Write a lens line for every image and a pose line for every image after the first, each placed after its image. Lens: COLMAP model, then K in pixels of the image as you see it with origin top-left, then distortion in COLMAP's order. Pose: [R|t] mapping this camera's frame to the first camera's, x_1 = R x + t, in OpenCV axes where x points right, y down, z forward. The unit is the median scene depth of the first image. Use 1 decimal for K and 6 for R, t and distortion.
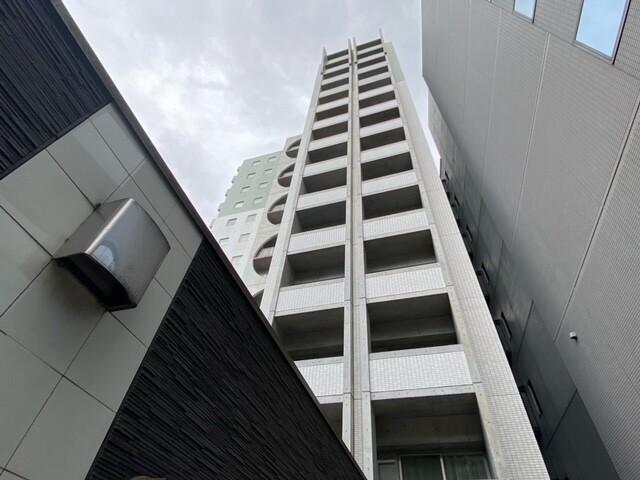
lens RADIAL K [[362.2, 0, 320.0], [0, 362.2, 240.0], [0, 0, 1]] dist [-0.000102, -0.002543]
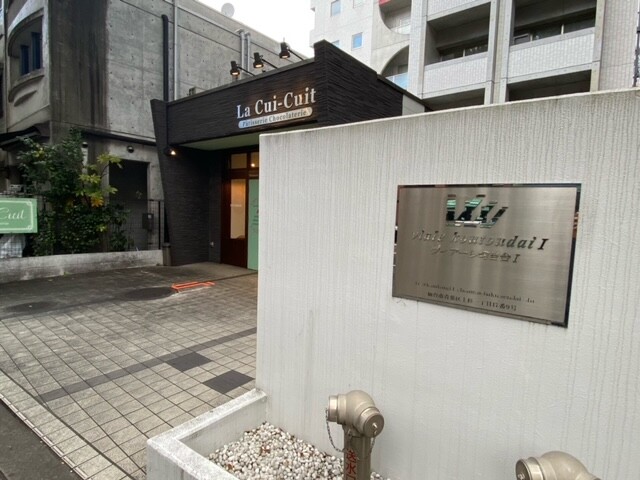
lens RADIAL K [[362.2, 0, 320.0], [0, 362.2, 240.0], [0, 0, 1]] dist [-0.000102, -0.002543]
pose [[0.930007, -0.004870, -0.367510, -0.019149], [0.296858, 0.599516, 0.743273, -0.369644], [0.216709, -0.800348, 0.559000, -0.360888]]
